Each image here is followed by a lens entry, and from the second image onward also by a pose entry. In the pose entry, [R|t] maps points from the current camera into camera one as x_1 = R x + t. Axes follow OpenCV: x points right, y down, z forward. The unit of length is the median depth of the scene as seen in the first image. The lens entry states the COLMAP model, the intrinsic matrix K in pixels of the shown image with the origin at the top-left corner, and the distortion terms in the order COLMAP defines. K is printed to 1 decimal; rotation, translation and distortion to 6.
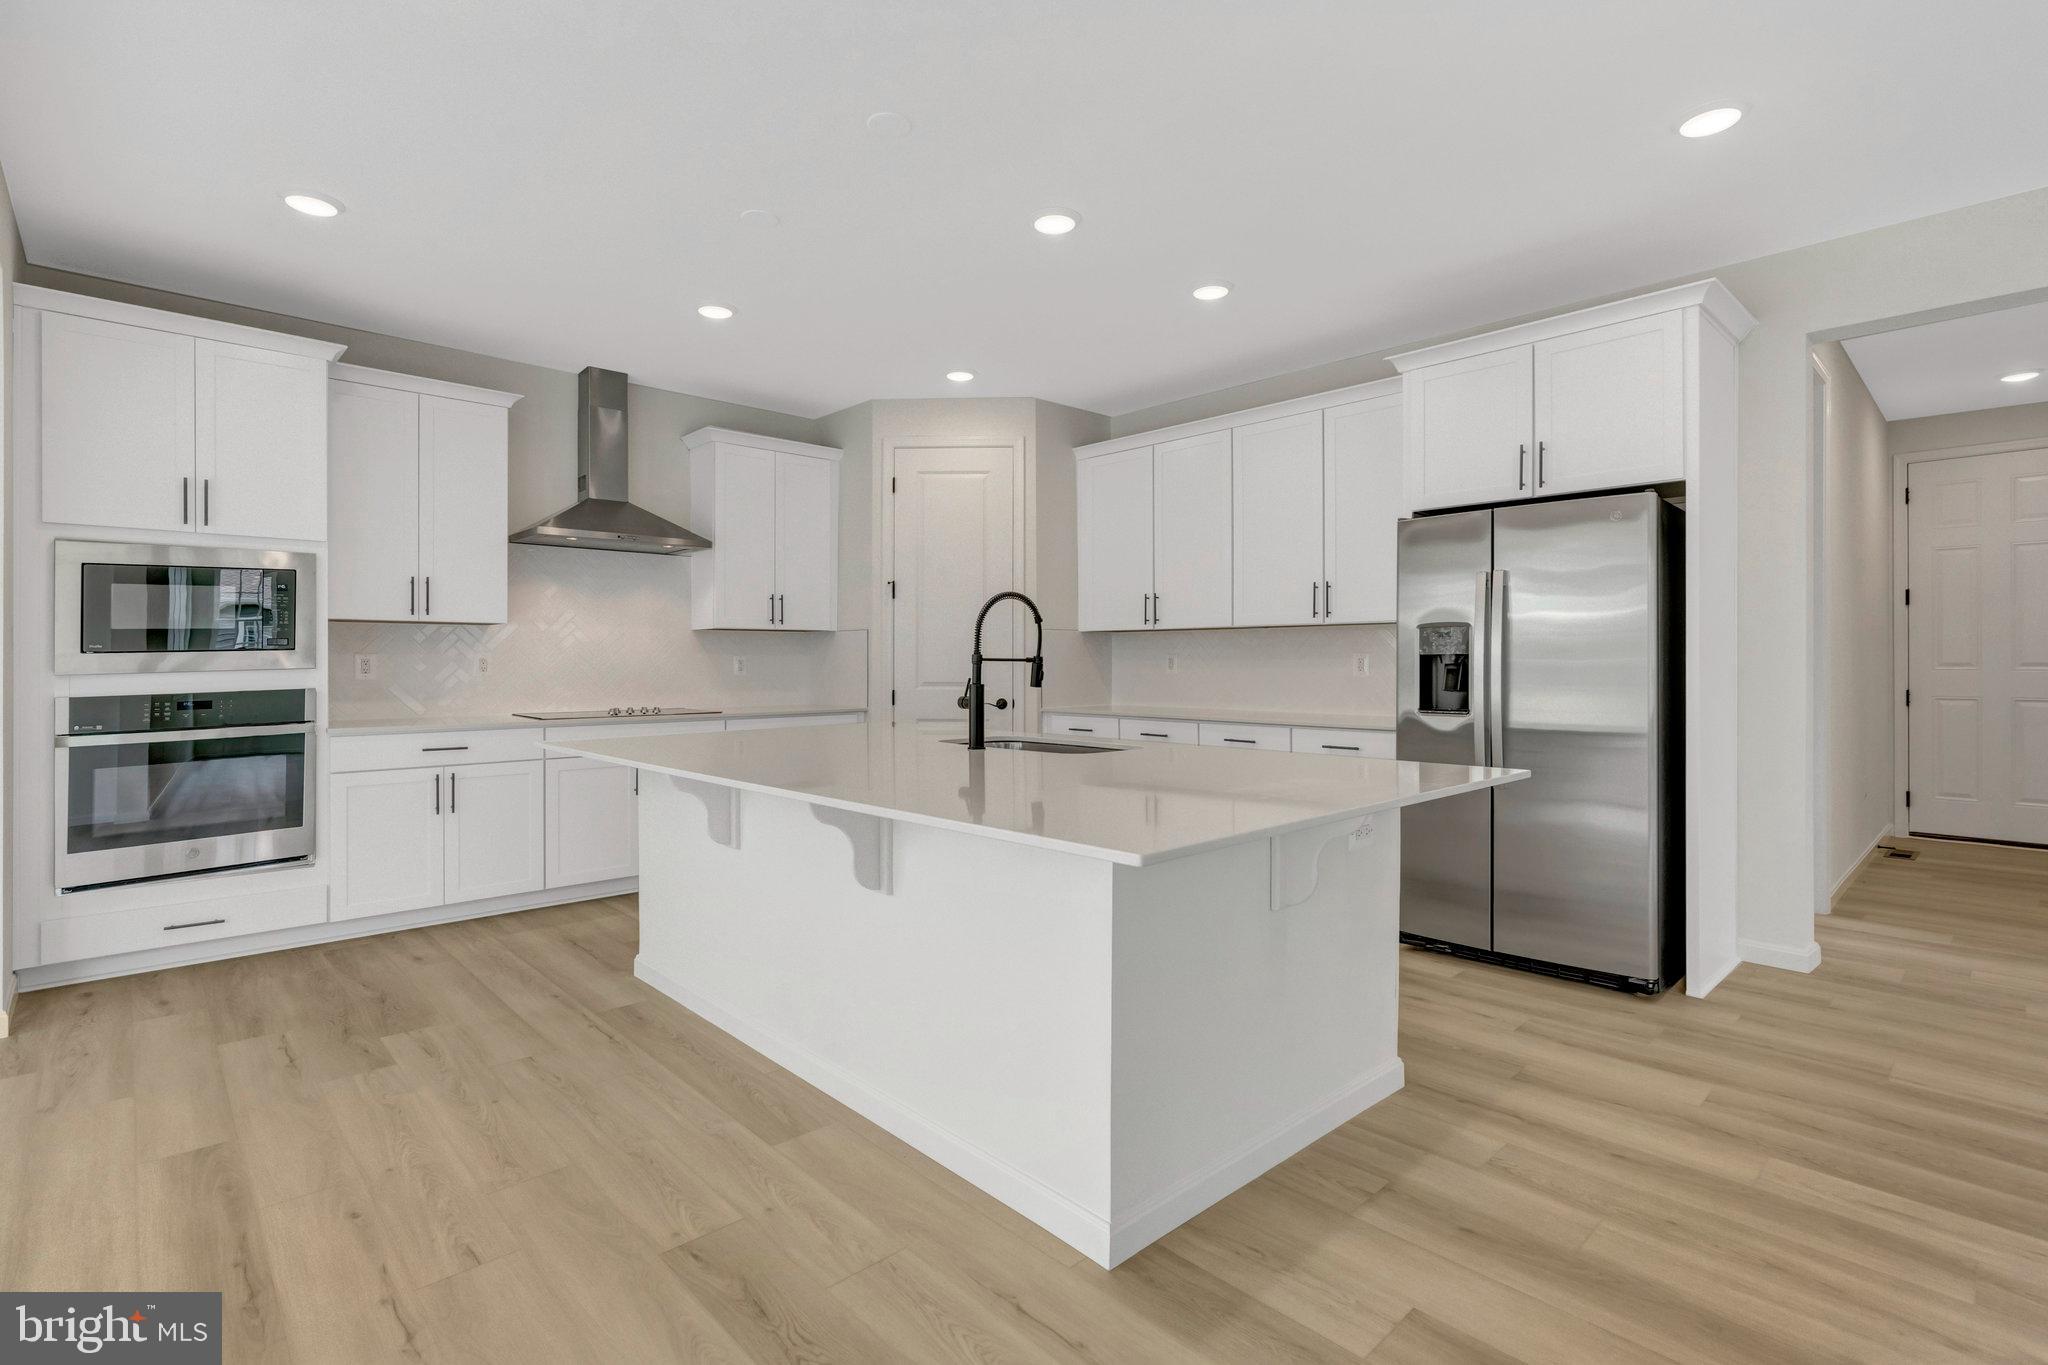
lens RADIAL K [[953.5, 0, 1019.2], [0, 953.5, 653.2], [0, 0, 1]] dist [-0.001790, 0.000699]
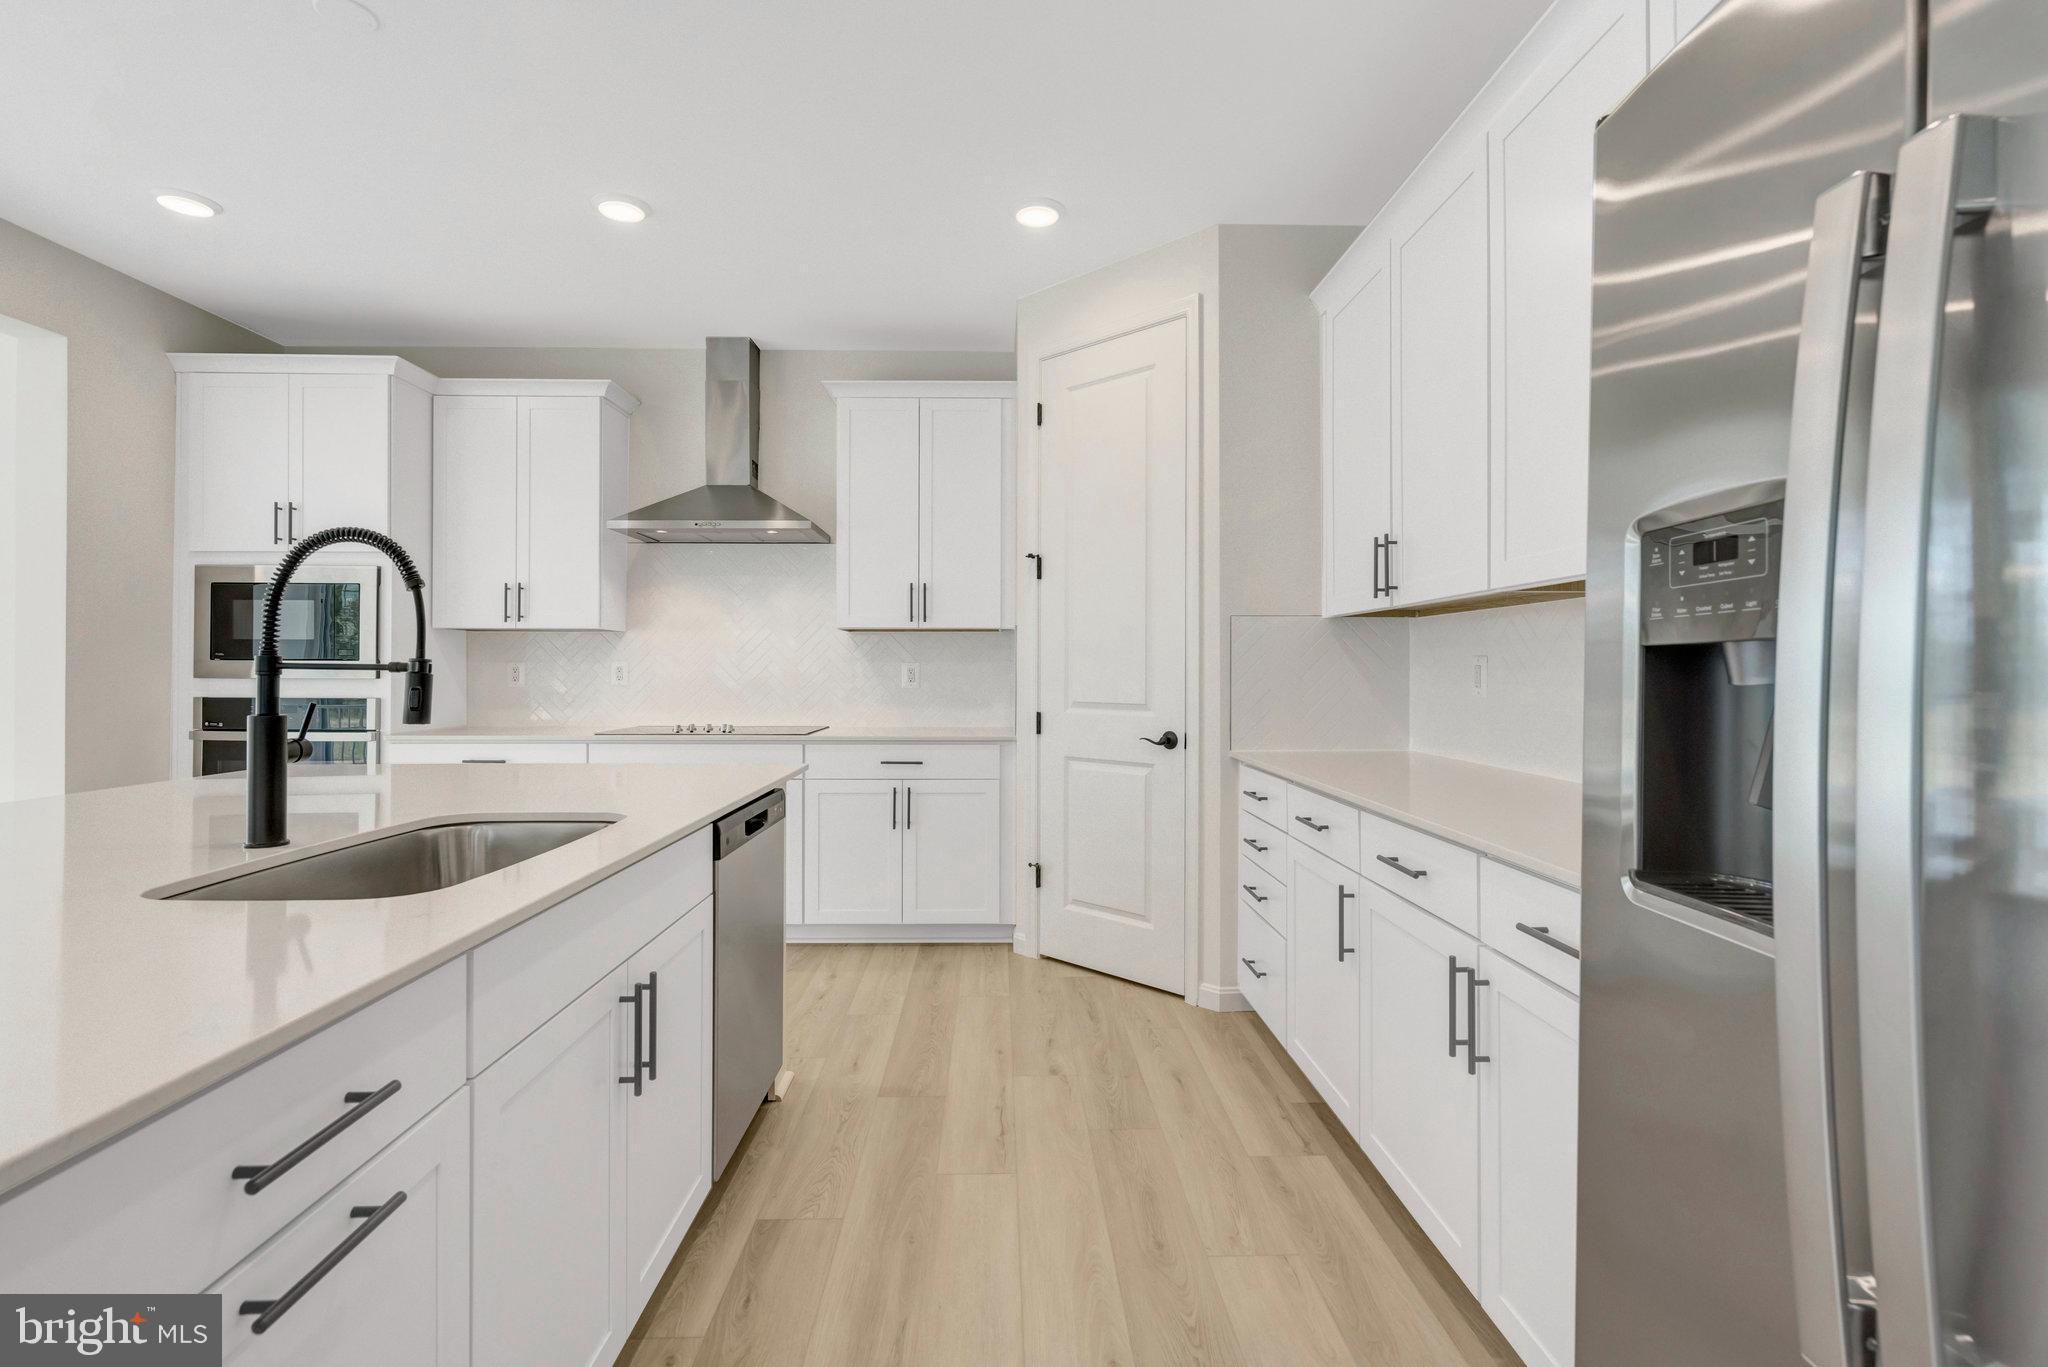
lens RADIAL K [[948.1, 0, 1017.5], [0, 948.1, 667.9], [0, 0, 1]] dist [-0.003822, 0.000208]
pose [[0.743807, 0.000697, -0.668394, 0.480188], [0.002920, 0.999987, 0.004292, 0.005198], [0.668388, -0.005145, 0.743795, 0.741598]]
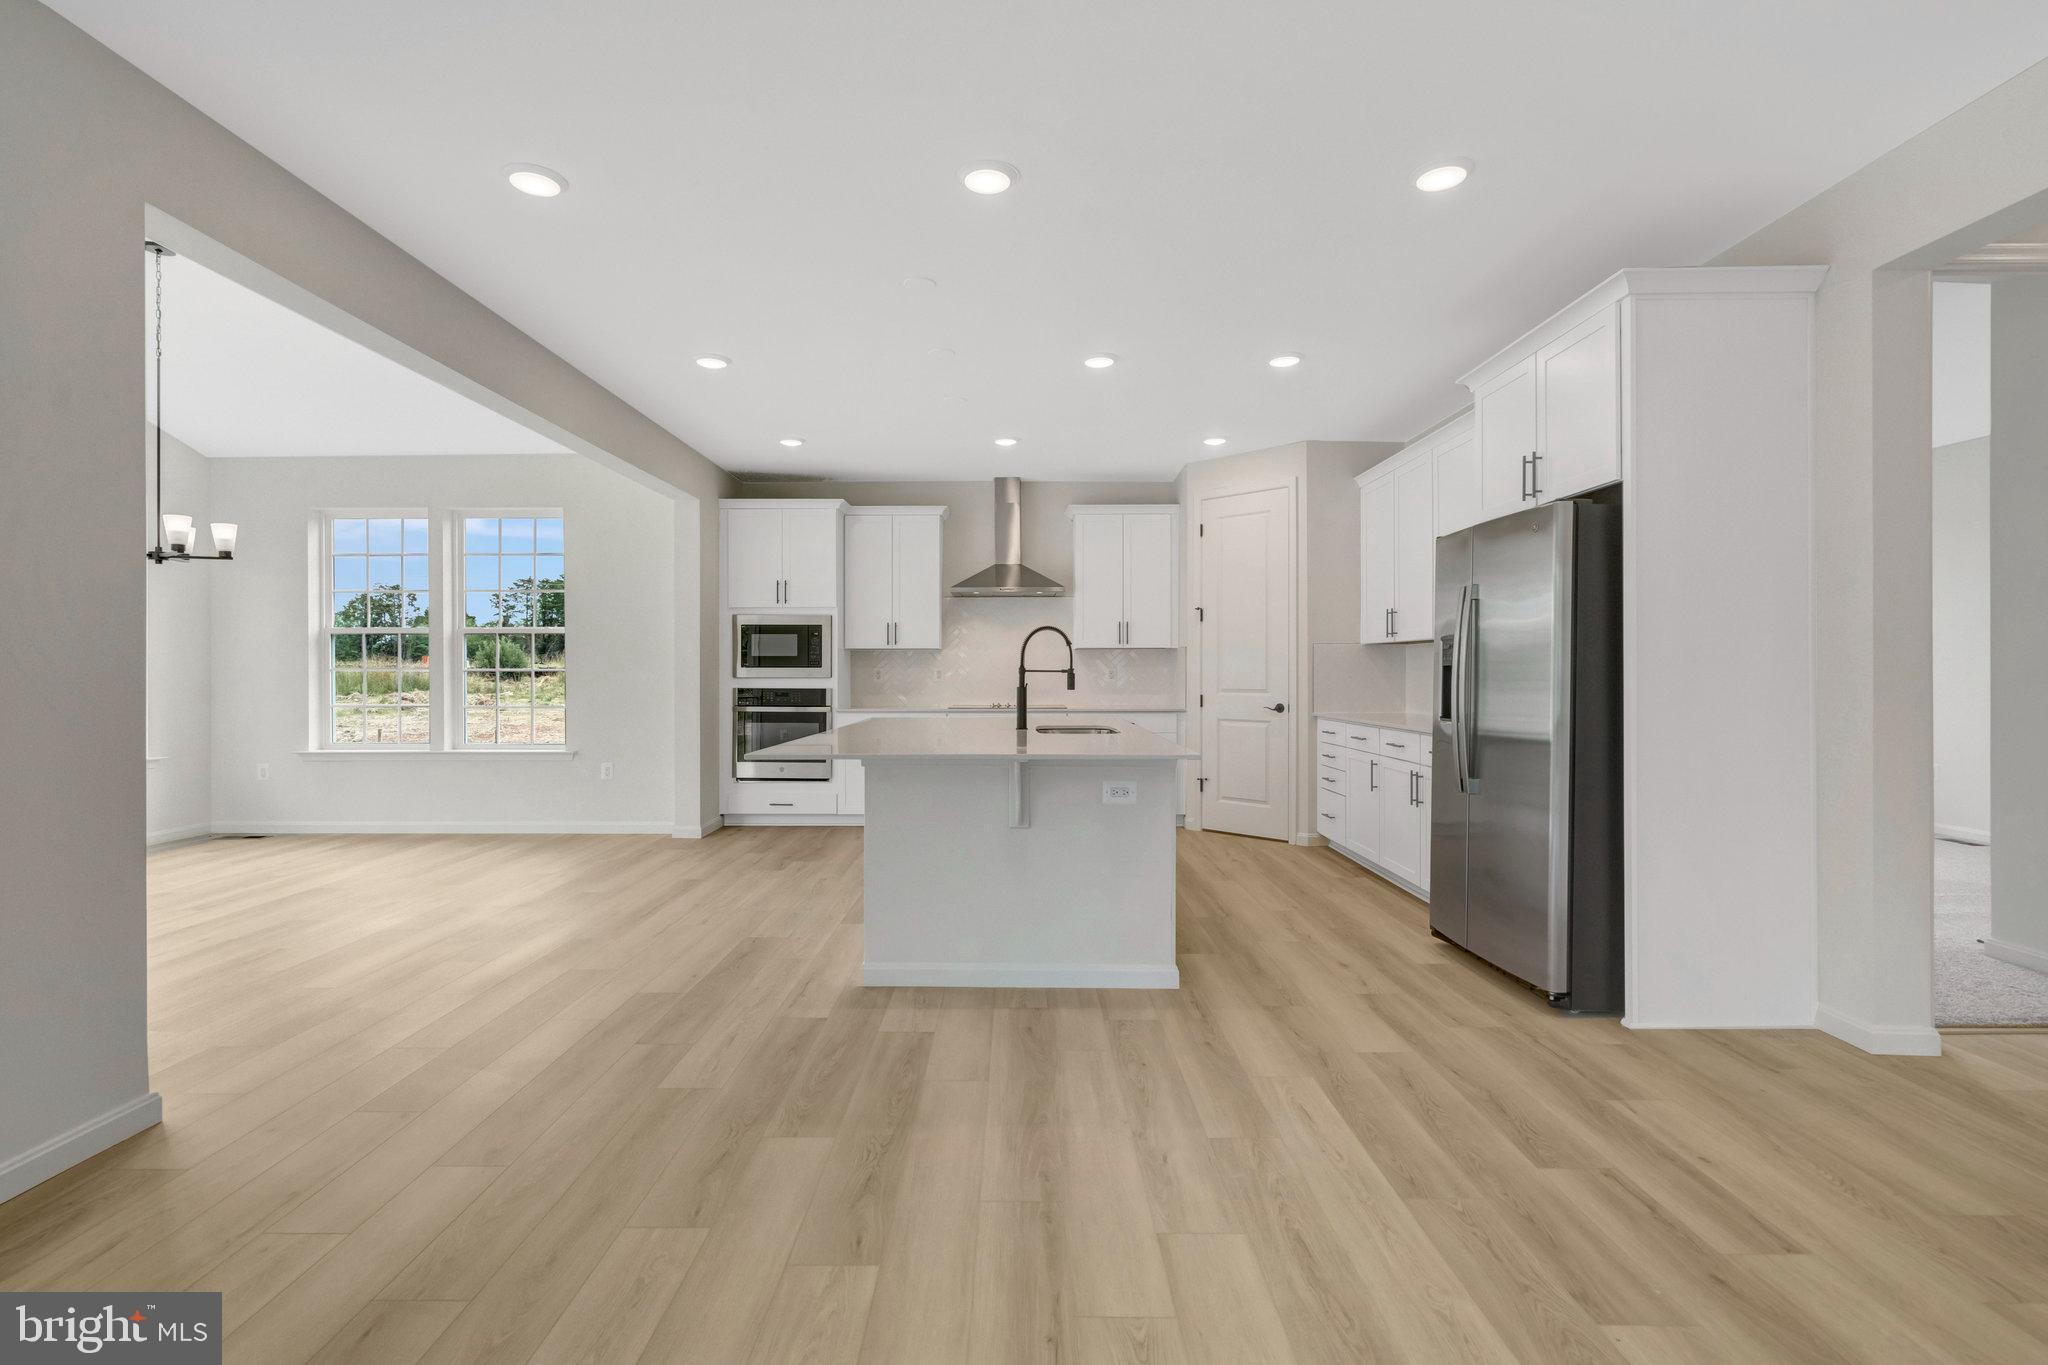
lens RADIAL K [[935.3, 0, 1015.7], [0, 935.3, 674.8], [0, 0, 1]] dist [-0.005544, 0.001264]
pose [[0.726226, 0.001427, -0.687455, 0.814351], [0.006337, 0.999941, 0.008770, -0.000351], [0.687427, -0.010725, 0.726174, -0.078282]]
